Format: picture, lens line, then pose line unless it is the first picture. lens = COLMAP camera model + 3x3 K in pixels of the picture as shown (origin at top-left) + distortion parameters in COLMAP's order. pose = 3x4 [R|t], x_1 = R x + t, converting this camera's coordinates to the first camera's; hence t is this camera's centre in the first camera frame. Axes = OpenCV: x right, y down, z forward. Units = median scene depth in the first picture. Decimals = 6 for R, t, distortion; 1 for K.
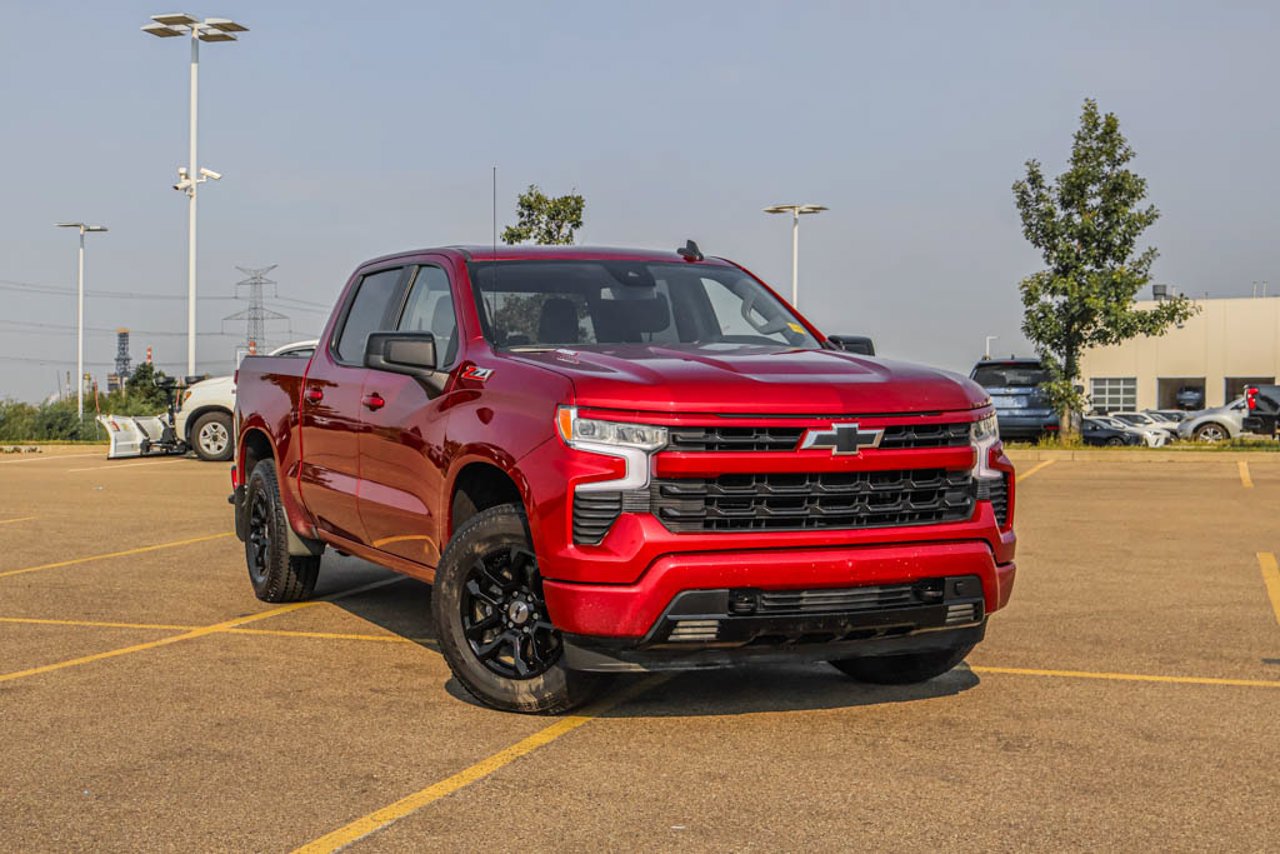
lens RADIAL K [[1714.0, 0, 640.0], [0, 1714.0, 427.0], [0, 0, 1]] dist [0.066652, -0.053240]
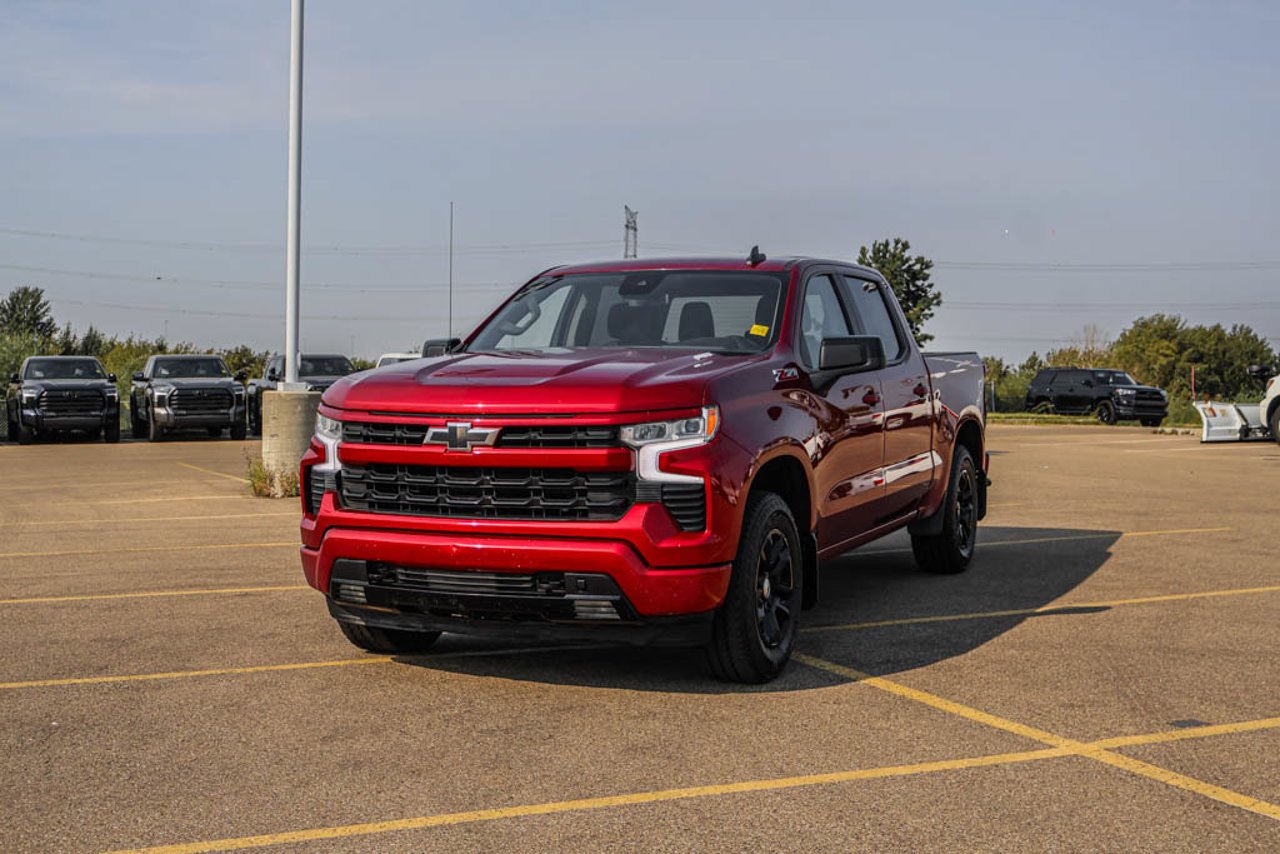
lens RADIAL K [[1592.6, 0, 640.0], [0, 1592.6, 427.0], [0, 0, 1]] dist [0.004513, -0.050546]
pose [[0.669881, 0.028621, -0.741917, 0.943018], [-0.019869, 0.999590, 0.020622, -0.022247], [0.742203, 0.000927, 0.670175, 0.392046]]
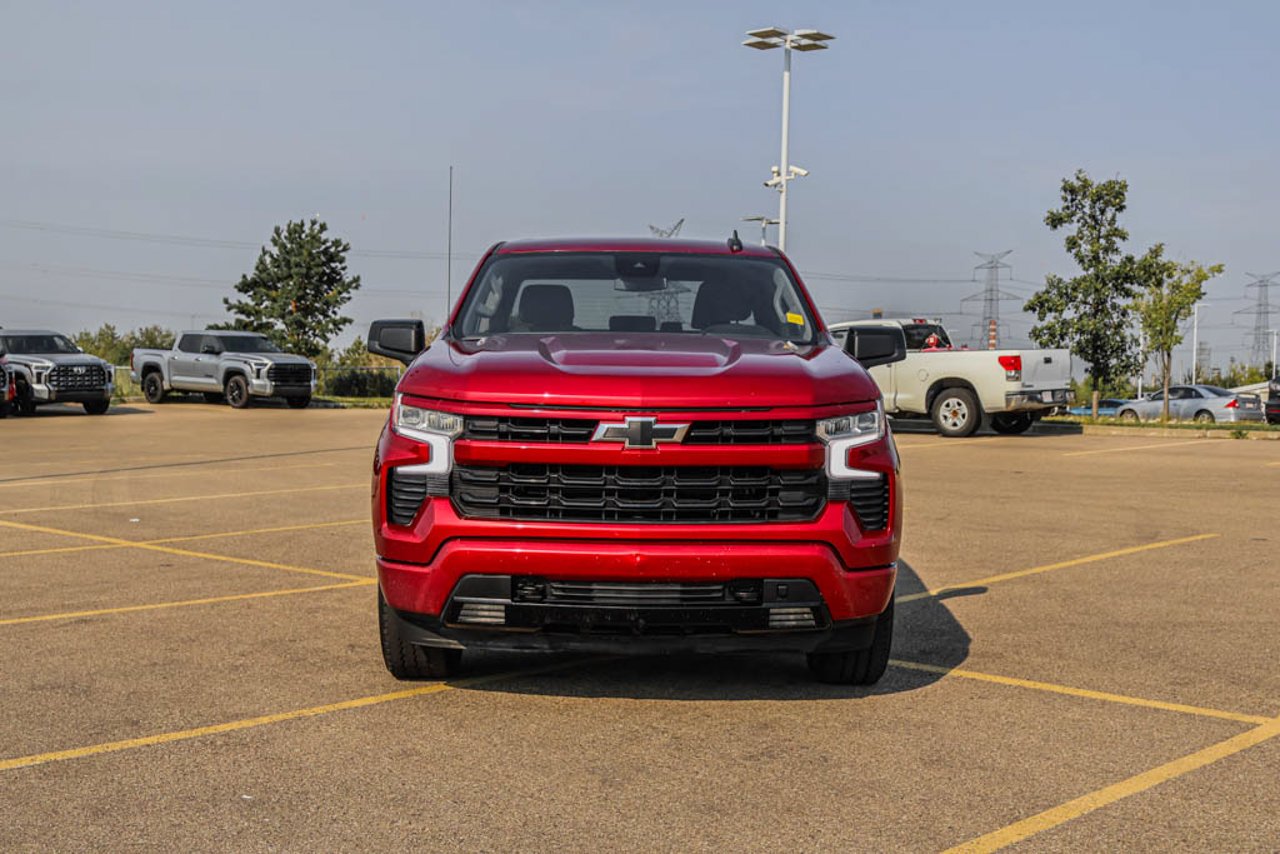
lens RADIAL K [[1592.6, 0, 640.0], [0, 1592.6, 427.0], [0, 0, 1]] dist [0.004513, -0.050546]
pose [[0.912598, 0.031233, -0.407664, 0.485635], [-0.024495, 0.999464, 0.021739, -0.015887], [0.408124, -0.009853, 0.912873, 0.158922]]
